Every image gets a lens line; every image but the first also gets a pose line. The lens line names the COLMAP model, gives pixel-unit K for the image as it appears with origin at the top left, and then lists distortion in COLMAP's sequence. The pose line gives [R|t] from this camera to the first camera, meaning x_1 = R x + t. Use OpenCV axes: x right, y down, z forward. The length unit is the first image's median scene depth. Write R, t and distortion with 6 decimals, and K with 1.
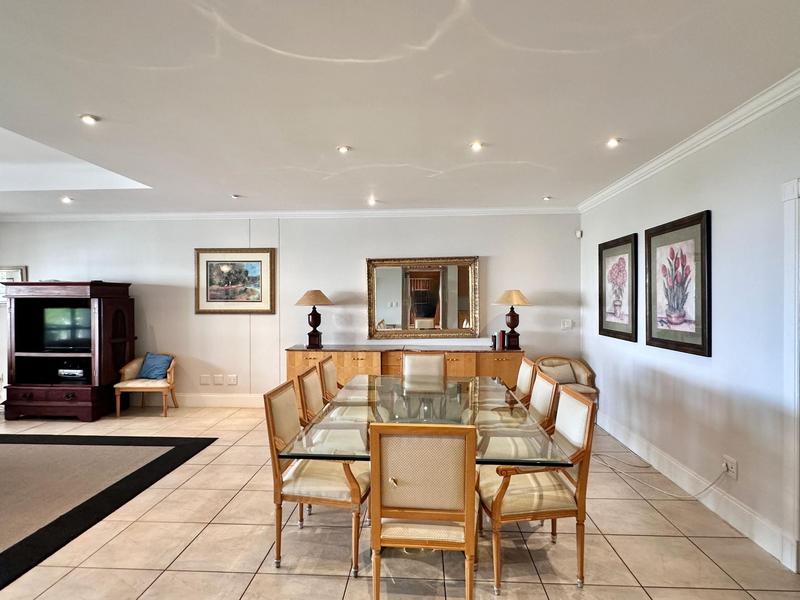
lens RADIAL K [[447.5, 0, 396.7], [0, 447.5, 301.4], [0, 0, 1]] dist [0.003040, 0.000456]
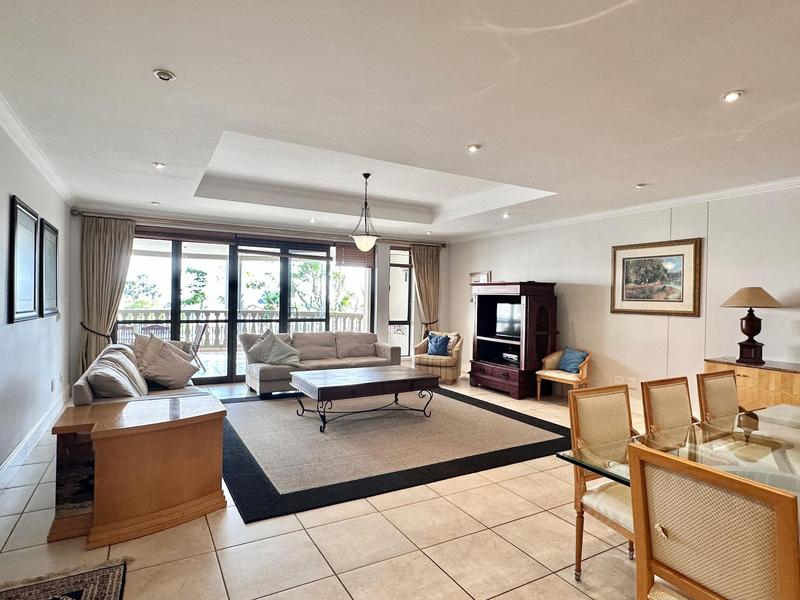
lens RADIAL K [[447.5, 0, 396.7], [0, 447.5, 301.4], [0, 0, 1]] dist [0.003040, 0.000456]
pose [[0.546729, 0.018520, -0.837104, 0.122757], [-0.025003, 0.999671, 0.005787, 0.009151], [0.836936, 0.017766, 0.547012, 0.071066]]
